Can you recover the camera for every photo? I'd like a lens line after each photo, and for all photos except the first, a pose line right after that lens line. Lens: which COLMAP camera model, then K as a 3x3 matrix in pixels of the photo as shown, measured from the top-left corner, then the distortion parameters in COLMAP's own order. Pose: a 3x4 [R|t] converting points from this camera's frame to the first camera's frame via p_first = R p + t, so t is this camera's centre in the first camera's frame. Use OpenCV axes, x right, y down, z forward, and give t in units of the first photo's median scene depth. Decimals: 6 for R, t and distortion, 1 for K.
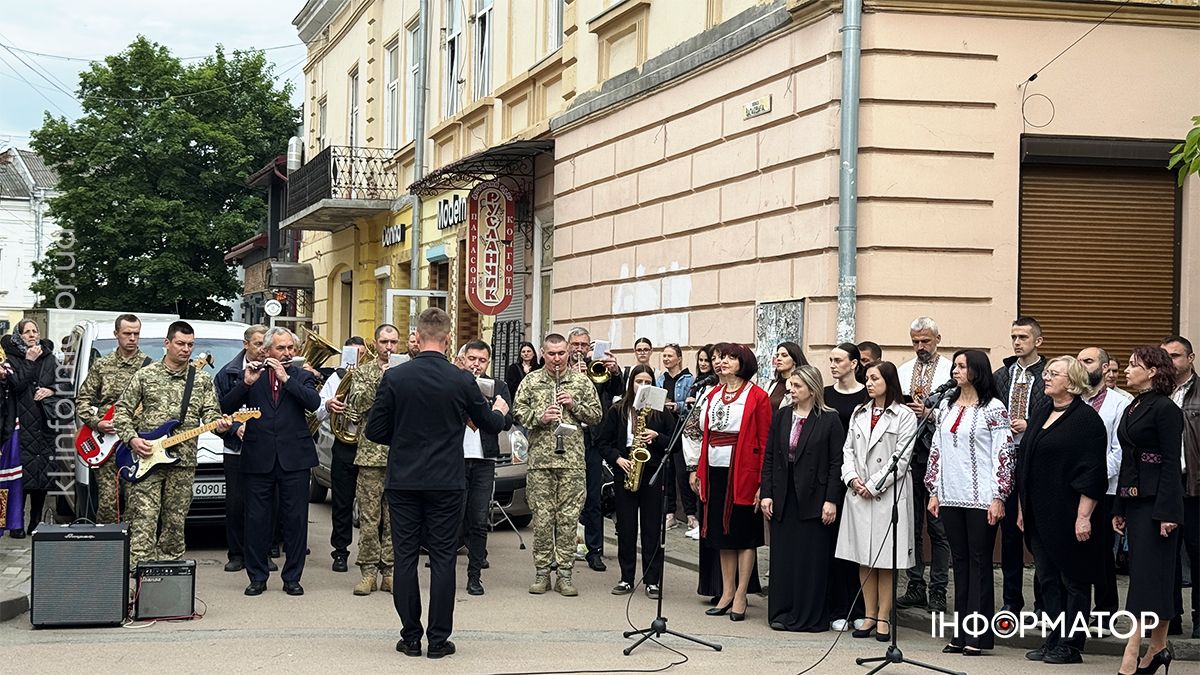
lens RADIAL K [[1653.7, 0, 594.7], [0, 1653.7, 337.9], [0, 0, 1]] dist [0.144567, -0.034934]
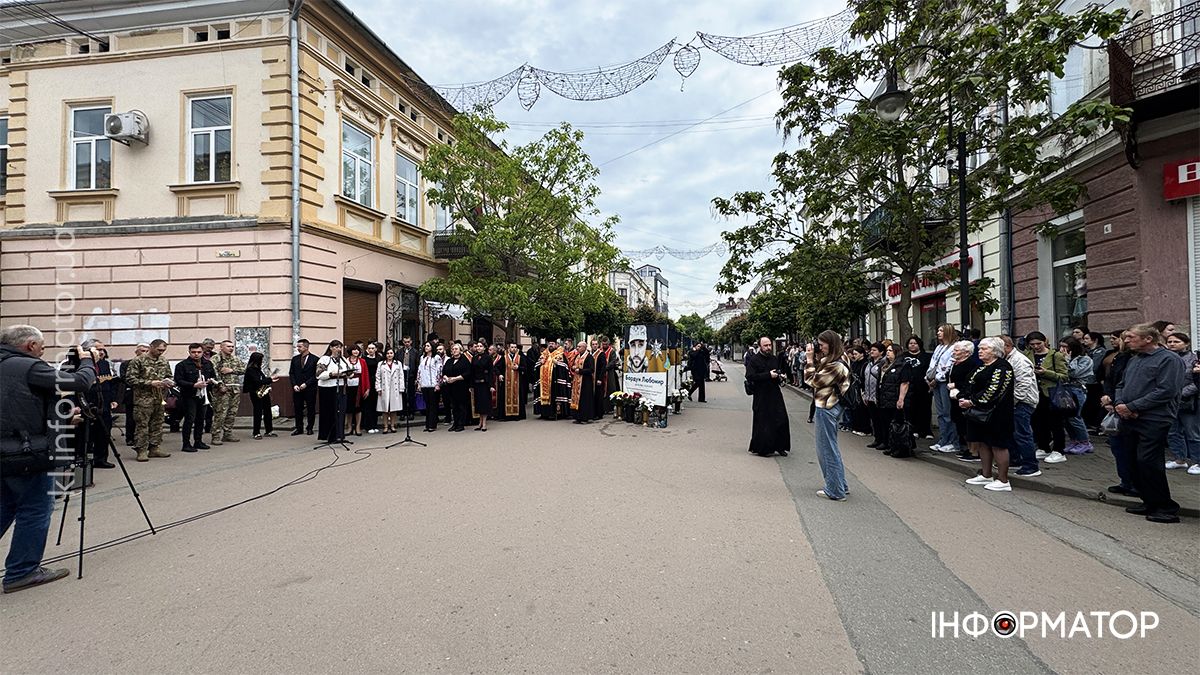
lens RADIAL K [[476.0, 0, 596.8], [0, 476.0, 336.9], [0, 0, 1]] dist [-0.000338, 0.000072]
pose [[0.417970, -0.005600, 0.908443, -0.385034], [0.000622, 0.999983, 0.005878, -0.010545], [-0.908460, -0.001892, 0.417967, 0.157984]]
